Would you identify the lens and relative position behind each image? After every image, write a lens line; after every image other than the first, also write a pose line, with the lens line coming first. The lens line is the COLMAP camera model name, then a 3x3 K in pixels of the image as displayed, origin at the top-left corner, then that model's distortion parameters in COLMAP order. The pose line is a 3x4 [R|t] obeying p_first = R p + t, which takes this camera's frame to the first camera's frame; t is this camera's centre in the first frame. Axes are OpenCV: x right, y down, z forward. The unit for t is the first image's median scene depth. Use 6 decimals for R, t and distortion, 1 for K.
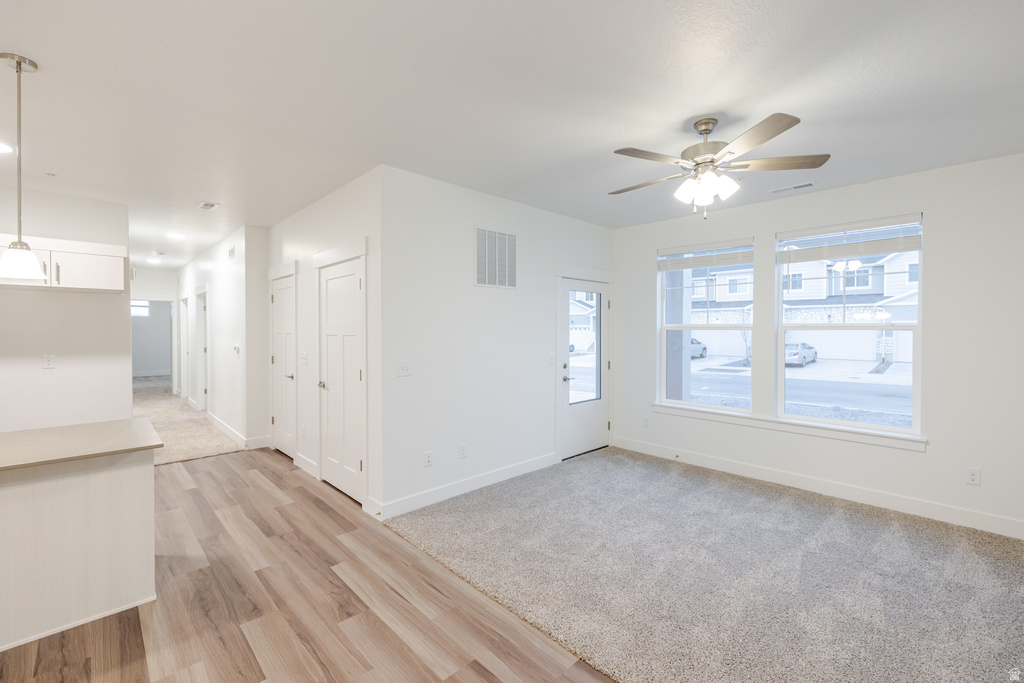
lens RADIAL K [[434.7, 0, 516.6], [0, 434.7, 332.4], [0, 0, 1]] dist [0.001159, 0.000124]
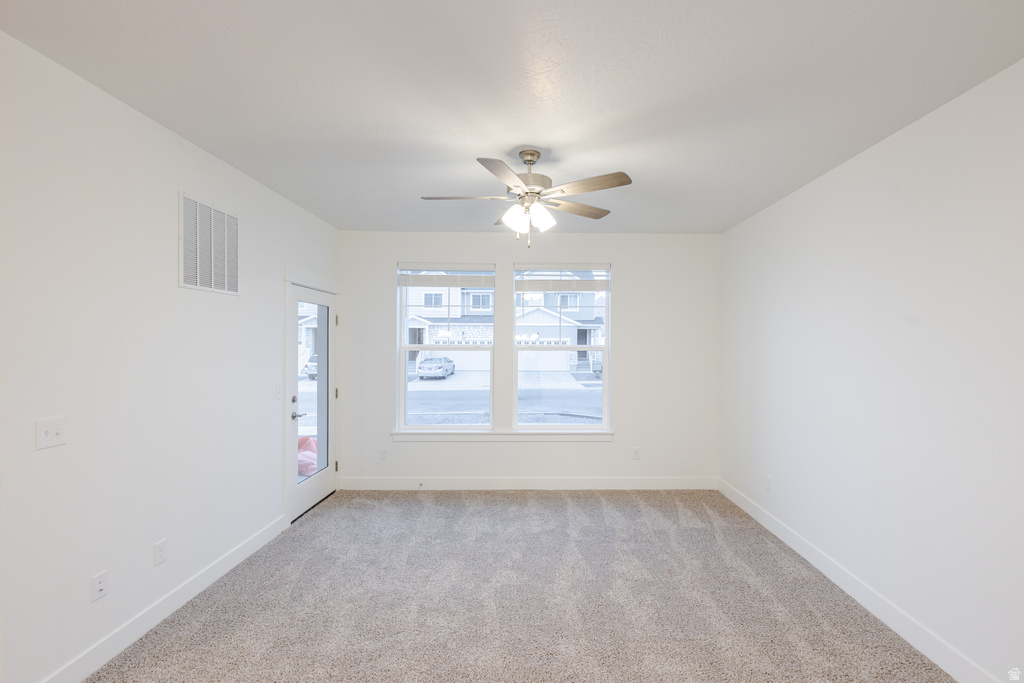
lens RADIAL K [[465.6, 0, 535.9], [0, 465.6, 347.5], [0, 0, 1]] dist [0.001785, 0.000222]
pose [[0.686245, -0.004693, 0.727355, -0.240918], [0.003502, 0.999989, 0.003148, -0.018927], [-0.727362, 0.000387, 0.686254, 0.159274]]
